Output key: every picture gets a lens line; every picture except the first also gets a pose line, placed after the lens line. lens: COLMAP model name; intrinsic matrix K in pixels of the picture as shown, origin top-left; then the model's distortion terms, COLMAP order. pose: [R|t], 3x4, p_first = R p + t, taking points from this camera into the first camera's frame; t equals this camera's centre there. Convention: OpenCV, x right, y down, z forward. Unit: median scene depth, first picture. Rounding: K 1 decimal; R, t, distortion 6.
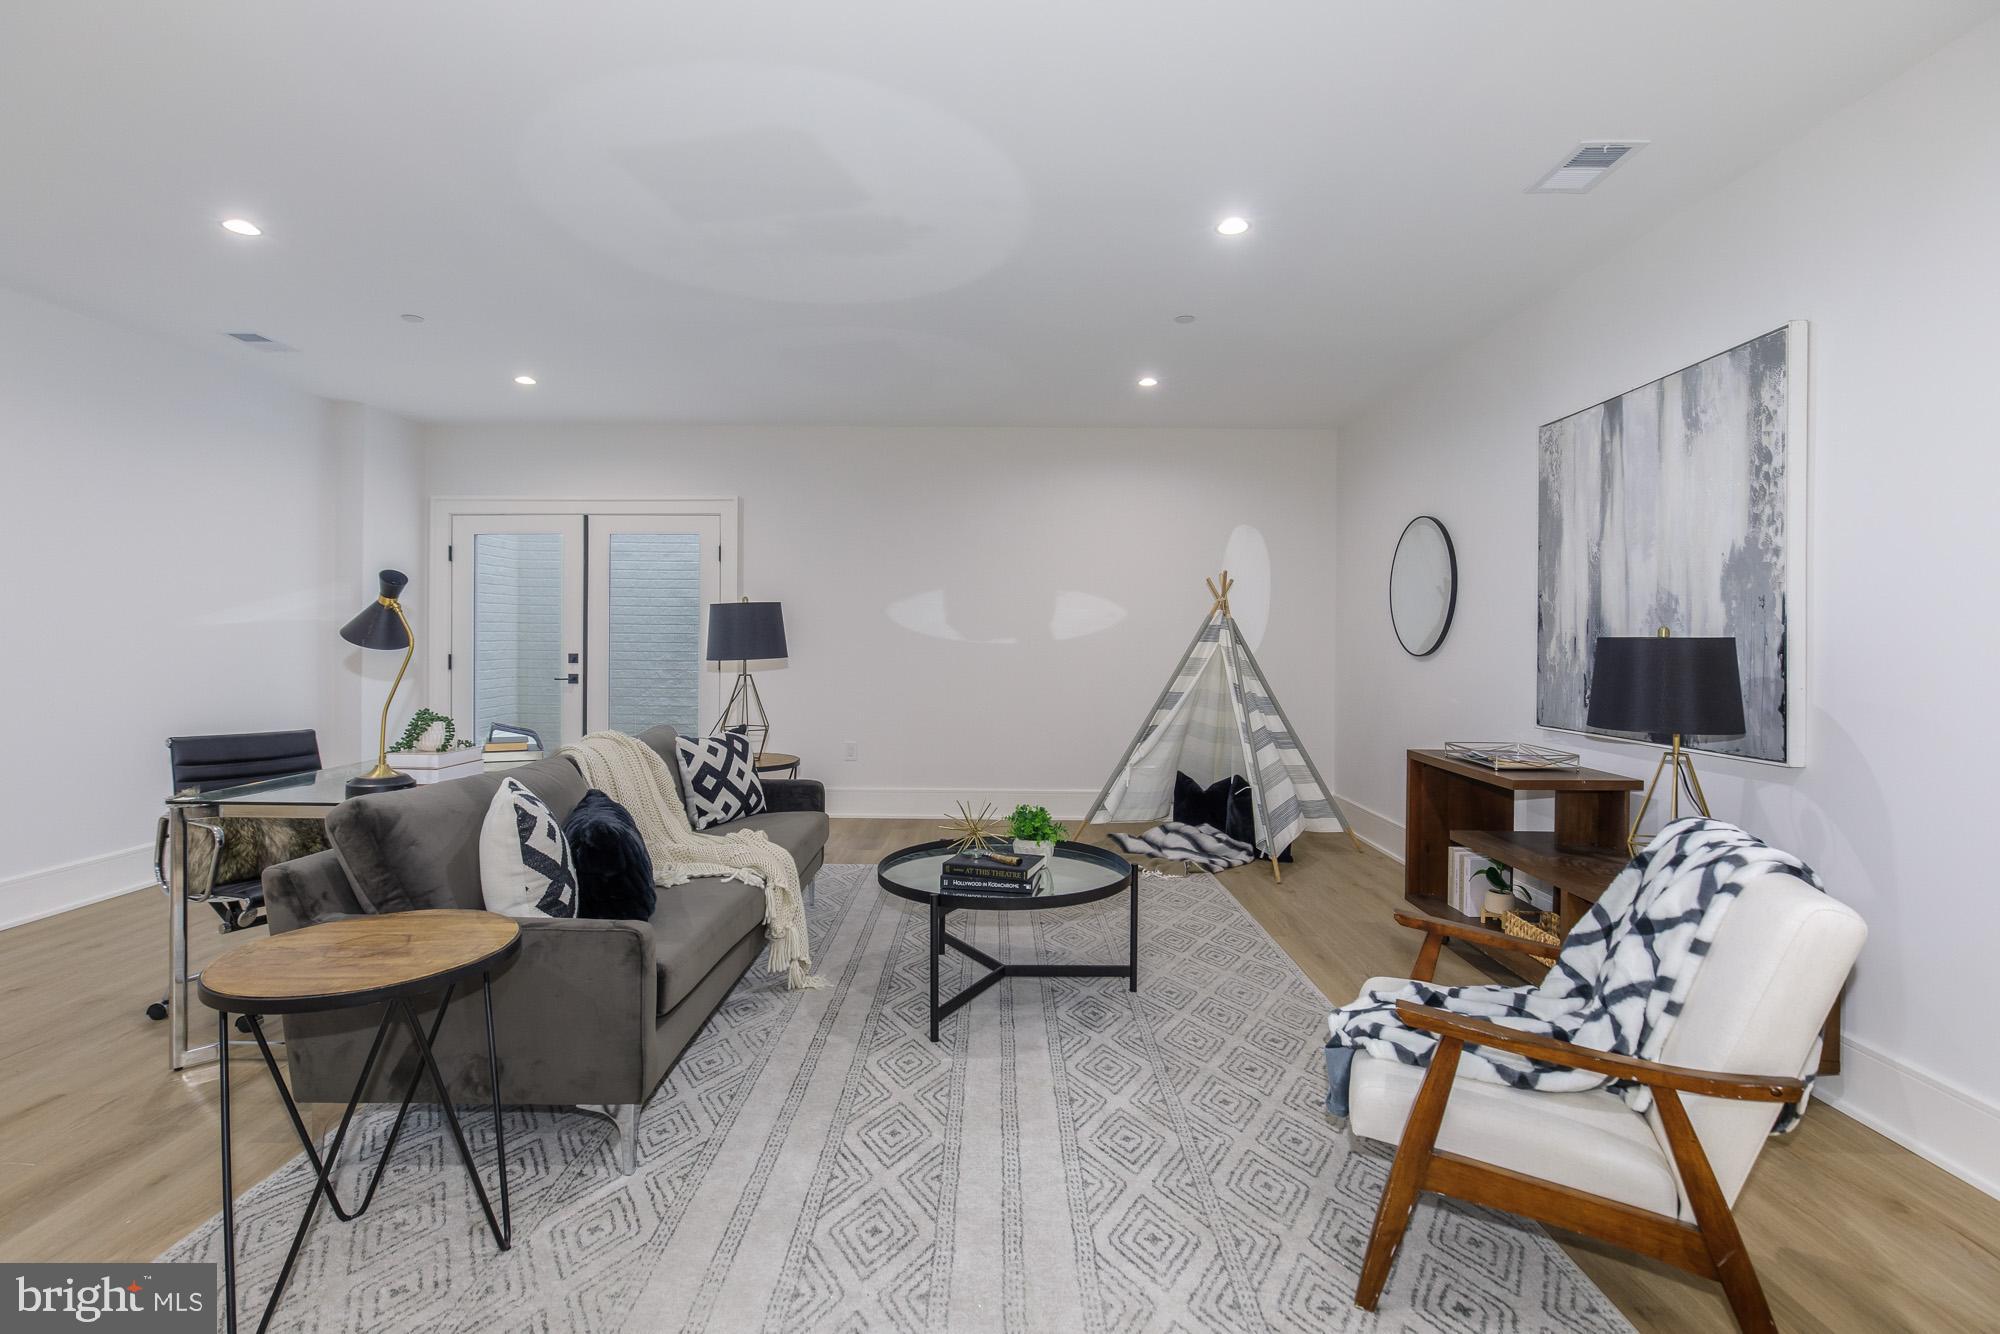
lens RADIAL K [[917.1, 0, 1004.4], [0, 917.1, 647.1], [0, 0, 1]] dist [-0.017655, -0.000104]
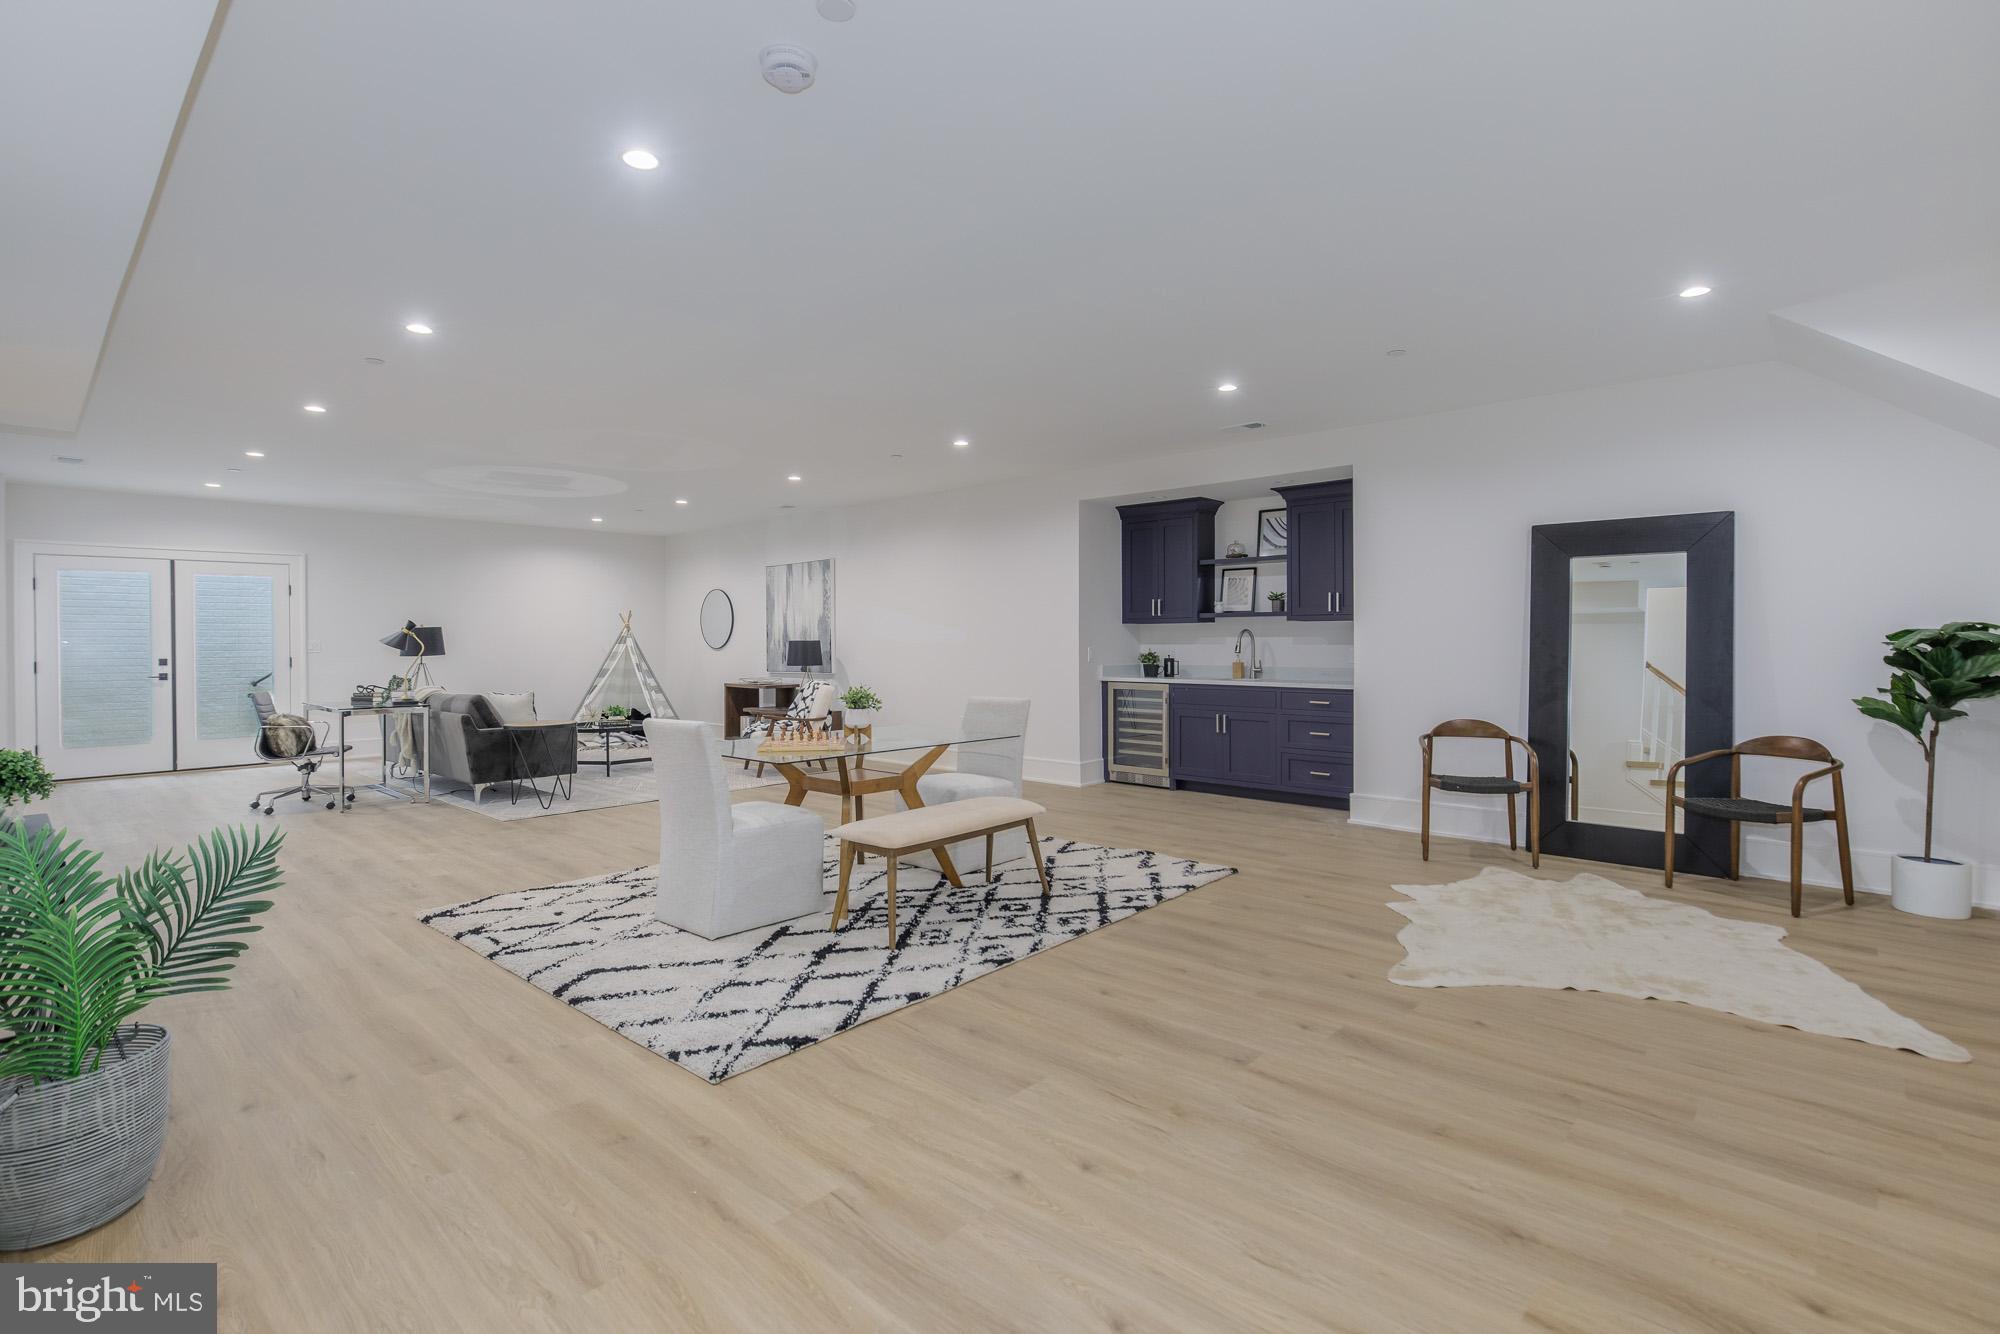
lens RADIAL K [[917.1, 0, 982.9], [0, 917.1, 662.4], [0, 0, 1]] dist [-0.017655, -0.000104]
pose [[0.679132, -0.027536, 0.733500, -1.156555], [0.016543, 0.999616, 0.022209, 0.005271], [-0.733830, -0.002949, 0.679327, -1.572724]]
